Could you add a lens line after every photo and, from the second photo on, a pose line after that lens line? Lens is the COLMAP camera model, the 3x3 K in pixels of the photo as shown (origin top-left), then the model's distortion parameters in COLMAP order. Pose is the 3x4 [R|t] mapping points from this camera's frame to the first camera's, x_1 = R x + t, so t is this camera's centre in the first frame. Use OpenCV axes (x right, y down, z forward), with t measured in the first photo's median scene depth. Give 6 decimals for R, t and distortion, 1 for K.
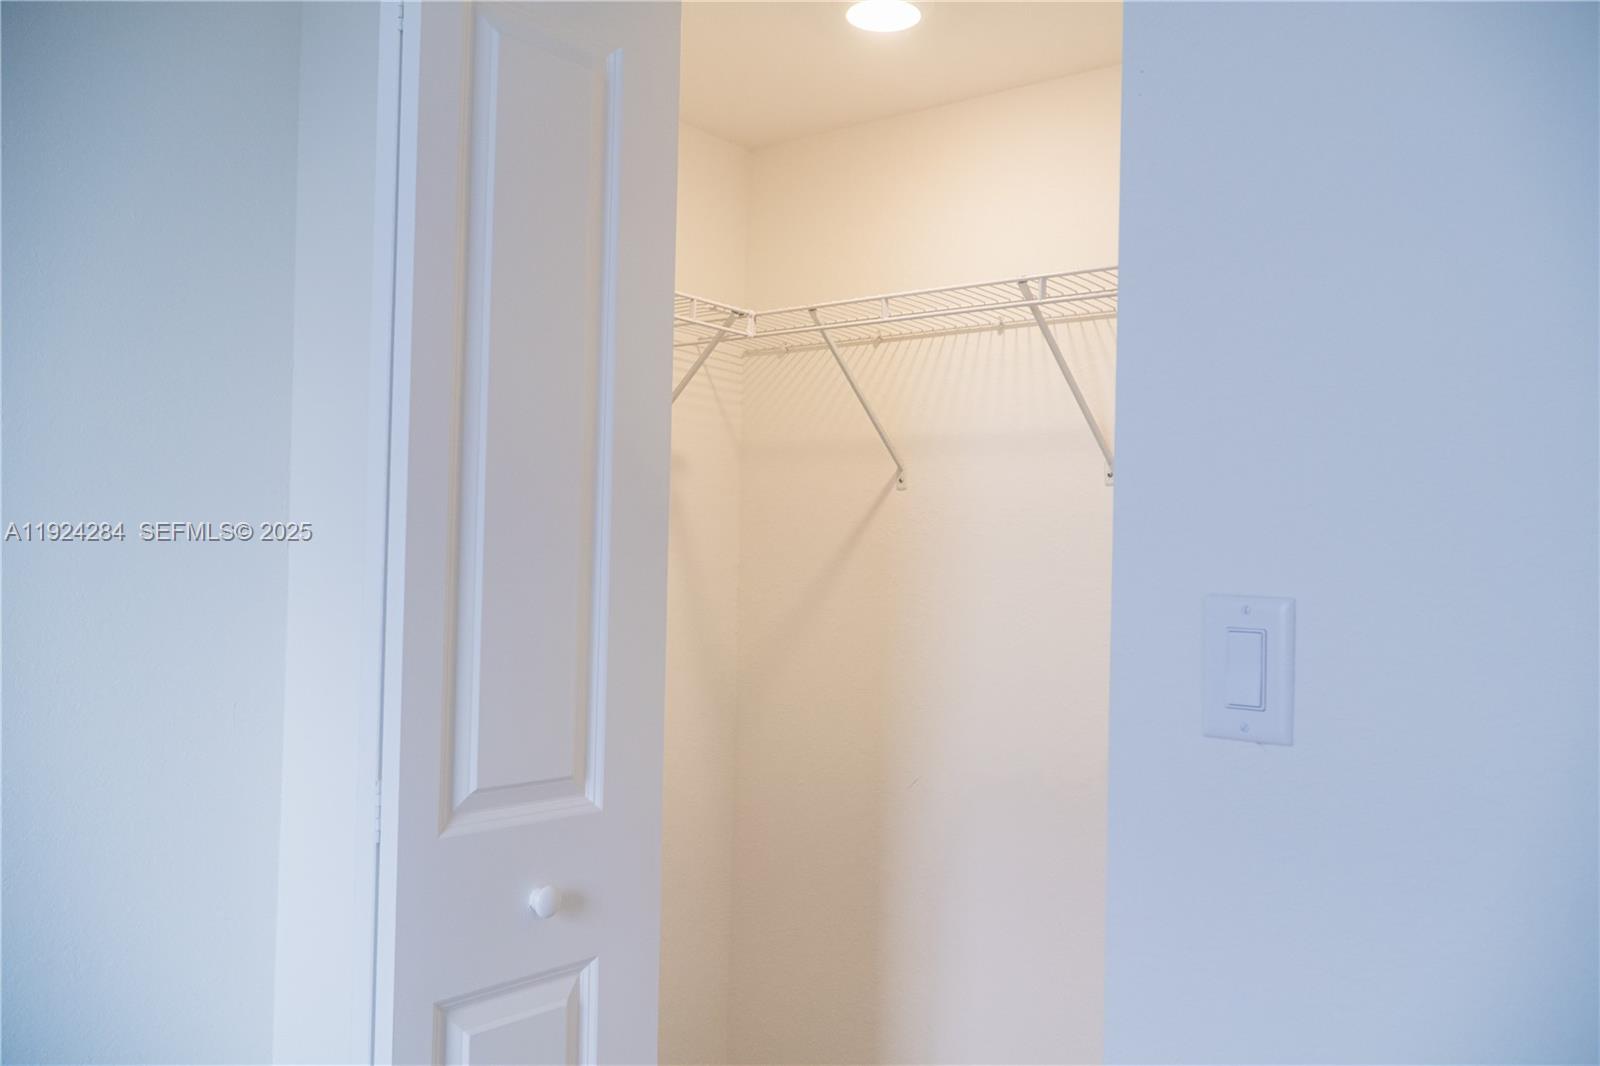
lens RADIAL K [[1278.6, 0, 814.5], [0, 1278.6, 531.2], [0, 0, 1]] dist [-0.006126, 0.021539]
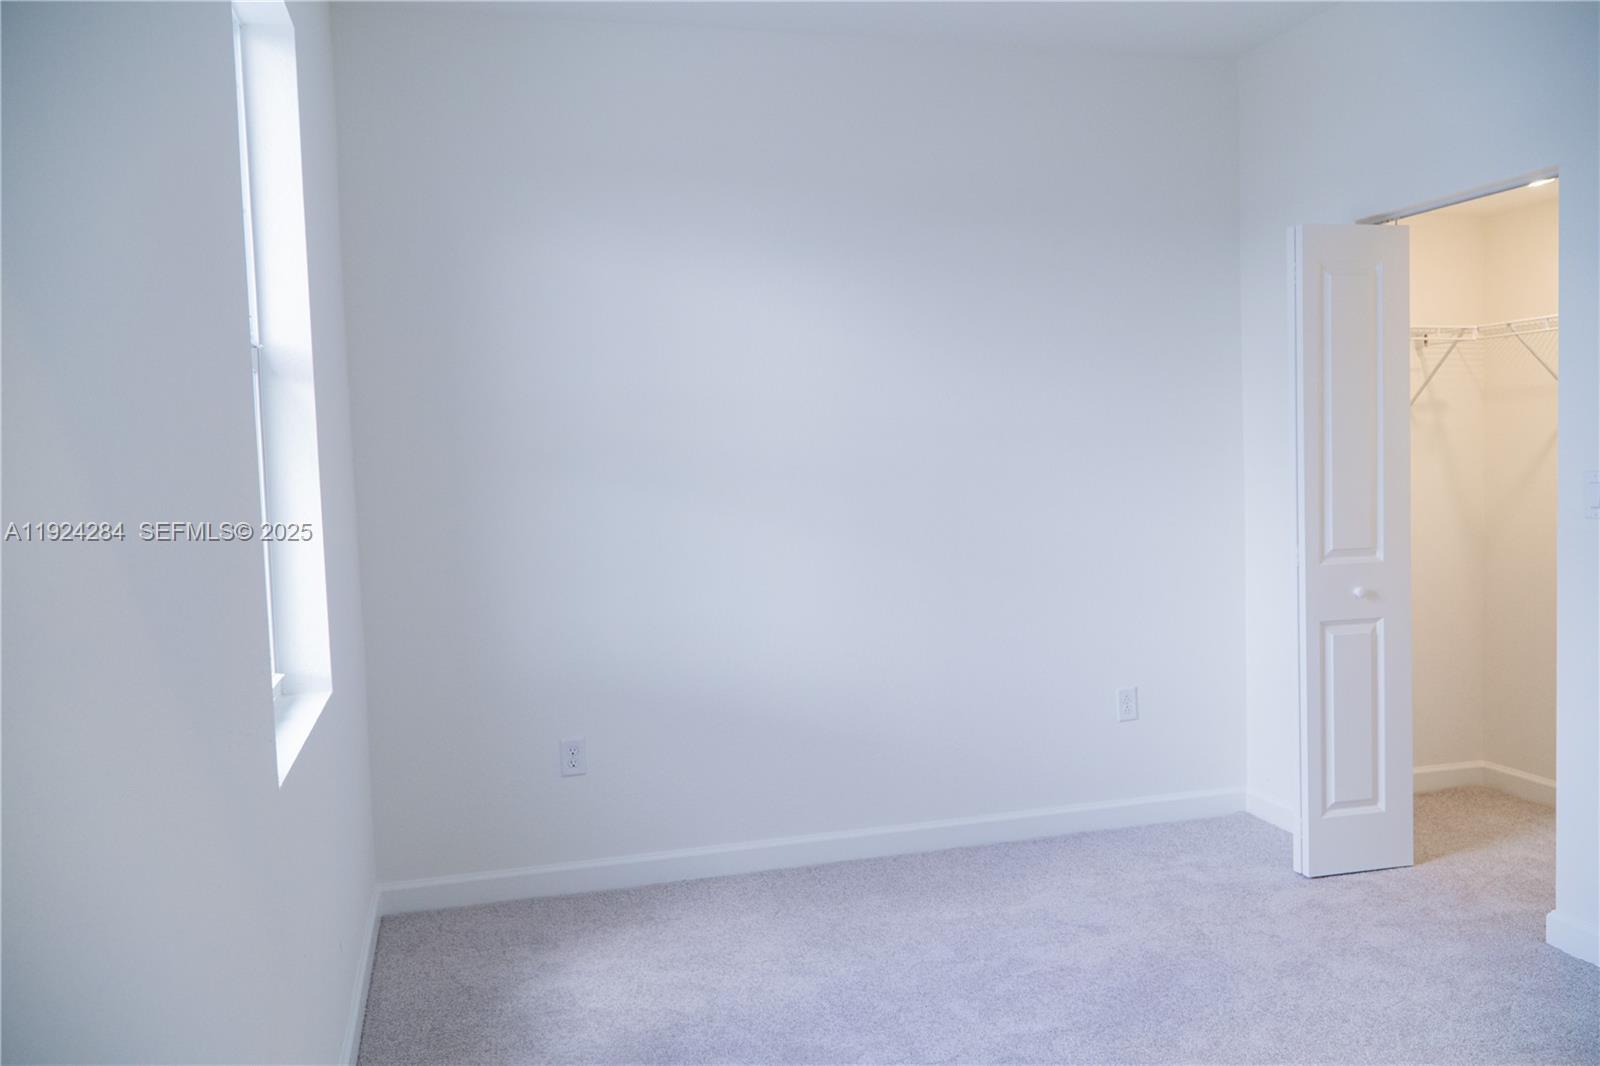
lens RADIAL K [[1278.6, 0, 806.2], [0, 1278.6, 526.9], [0, 0, 1]] dist [-0.006126, 0.021539]
pose [[0.797125, -0.007981, -0.603761, 0.482355], [0.067745, 0.994782, 0.076291, -0.133675], [0.600002, -0.101715, 0.793506, -1.814860]]
